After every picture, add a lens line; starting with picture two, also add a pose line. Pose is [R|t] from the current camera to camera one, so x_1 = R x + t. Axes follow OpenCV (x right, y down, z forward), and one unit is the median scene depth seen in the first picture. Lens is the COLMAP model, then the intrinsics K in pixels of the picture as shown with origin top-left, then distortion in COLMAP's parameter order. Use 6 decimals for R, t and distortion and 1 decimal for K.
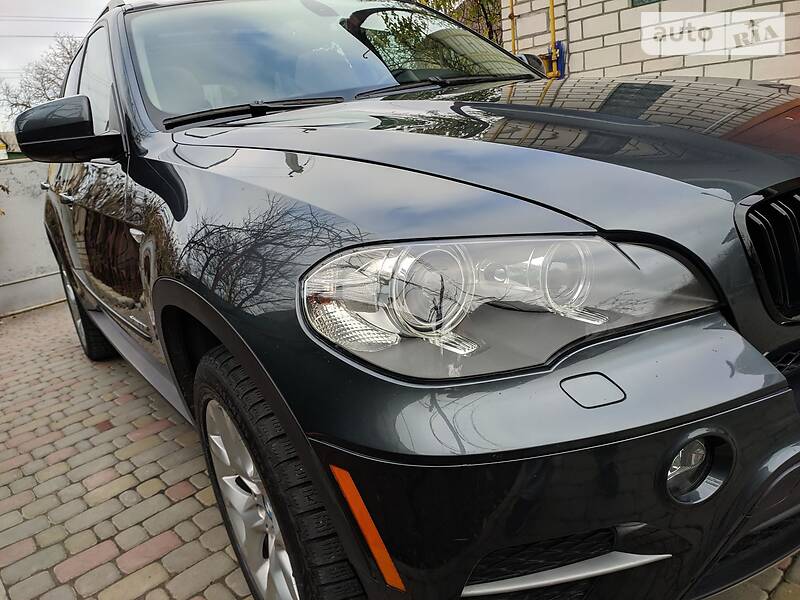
lens RADIAL K [[586.7, 0, 400.0], [0, 586.7, 300.0], [0, 0, 1]] dist [0.018882, -0.008782]
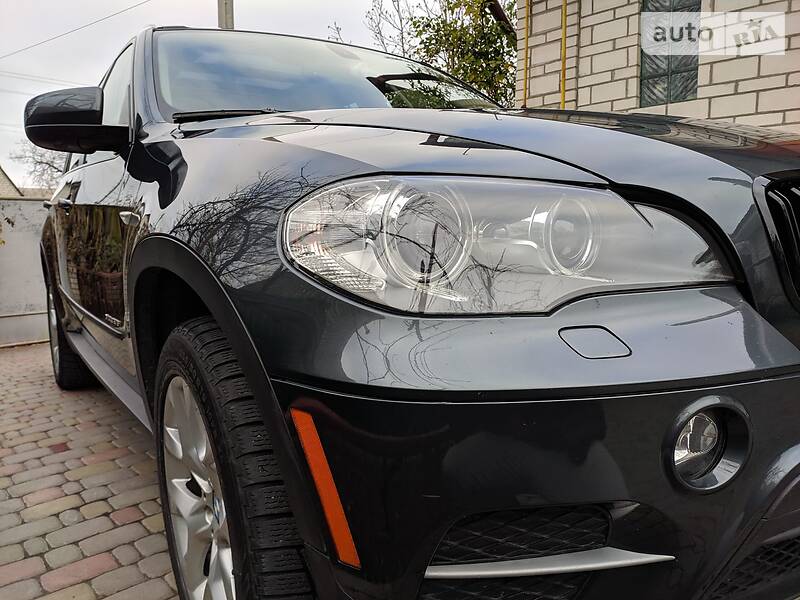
lens RADIAL K [[591.1, 0, 395.6], [0, 591.1, 299.2], [0, 0, 1]] dist [-0.000533, 0.012700]
pose [[0.994194, 0.107588, -0.001620, 0.008860], [-0.106659, 0.983397, -0.146811, 0.100381], [-0.014202, 0.146131, 0.989163, 0.043494]]
